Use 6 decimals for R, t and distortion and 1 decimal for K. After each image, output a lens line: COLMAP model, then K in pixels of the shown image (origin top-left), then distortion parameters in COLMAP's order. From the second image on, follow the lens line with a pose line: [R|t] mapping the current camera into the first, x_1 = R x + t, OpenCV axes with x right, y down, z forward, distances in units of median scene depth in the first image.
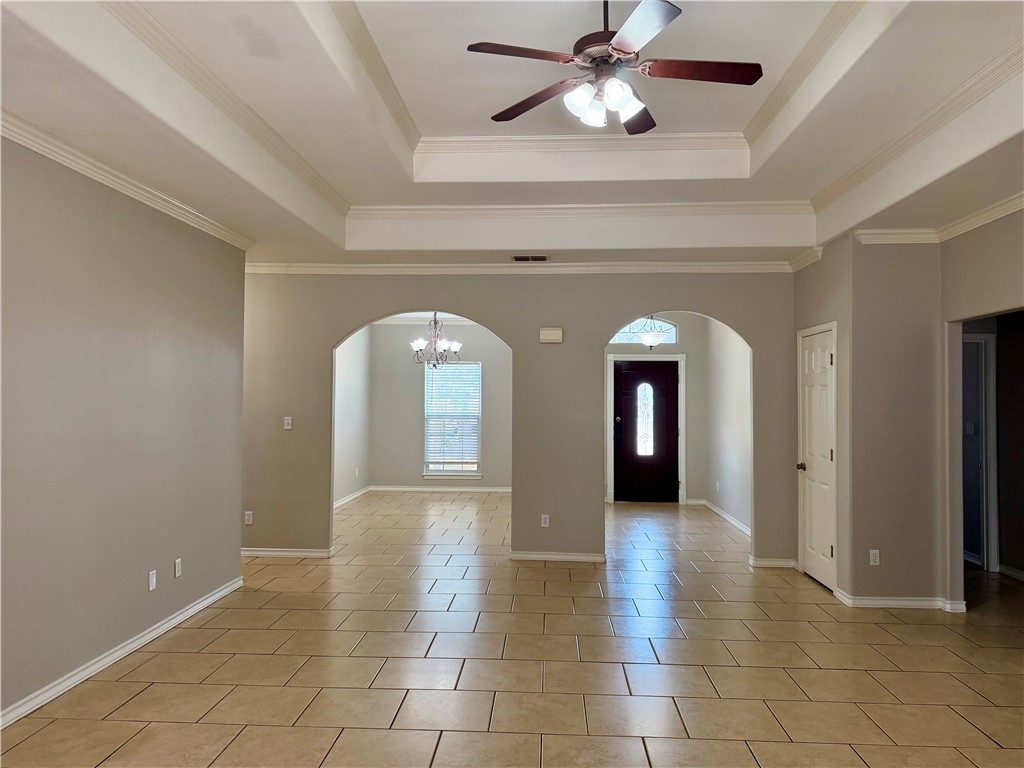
lens RADIAL K [[723.5, 0, 514.8], [0, 723.5, 382.6], [0, 0, 1]] dist [0.058241, -0.069051]
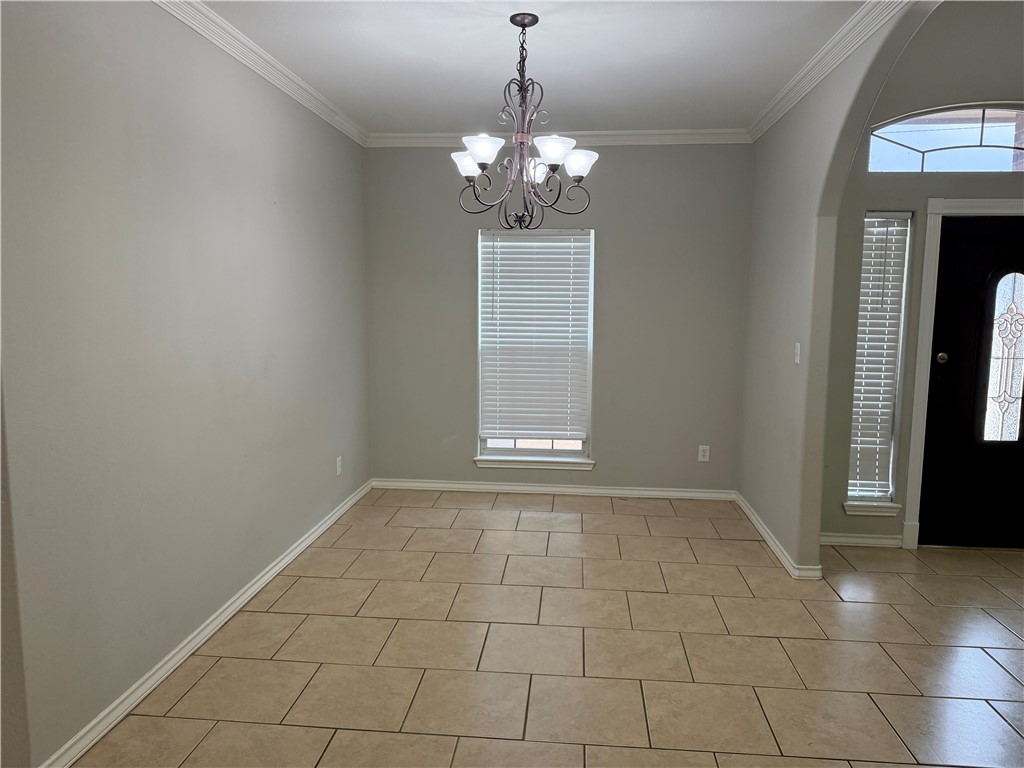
lens RADIAL K [[723.5, 0, 514.8], [0, 723.5, 382.6], [0, 0, 1]] dist [0.058241, -0.069051]
pose [[0.999110, 0.001341, -0.042167, -0.083357], [0.004320, 0.990991, 0.133860, 0.006797], [0.041967, -0.133923, 0.990103, 0.543647]]
